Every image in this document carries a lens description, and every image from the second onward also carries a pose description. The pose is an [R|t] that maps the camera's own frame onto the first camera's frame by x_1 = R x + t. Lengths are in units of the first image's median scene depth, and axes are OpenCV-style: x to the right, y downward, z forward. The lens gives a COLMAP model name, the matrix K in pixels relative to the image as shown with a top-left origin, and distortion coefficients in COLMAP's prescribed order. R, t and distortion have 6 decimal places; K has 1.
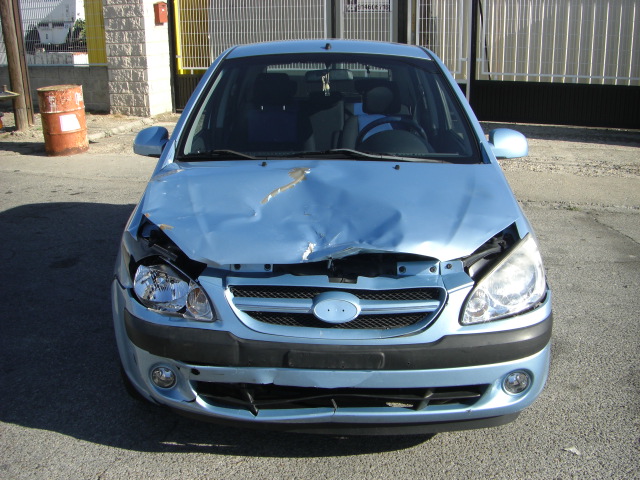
lens RADIAL K [[737.5, 0, 316.8], [0, 737.5, 236.2], [0, 0, 1]] dist [-0.139775, 0.000000]
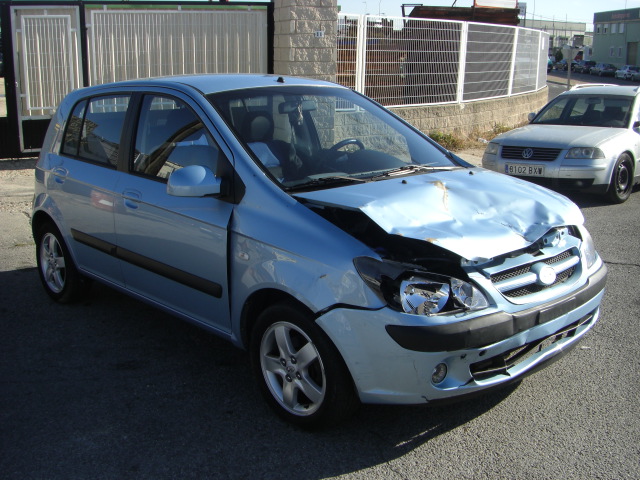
lens RADIAL K [[737.5, 0, 323.0], [0, 737.5, 242.3], [0, 0, 1]] dist [-0.139775, 0.000000]
pose [[0.716869, -0.172408, 0.675555, -1.001738], [0.194162, 0.979979, 0.044063, -0.082946], [-0.669627, 0.099580, 0.735992, 0.255434]]
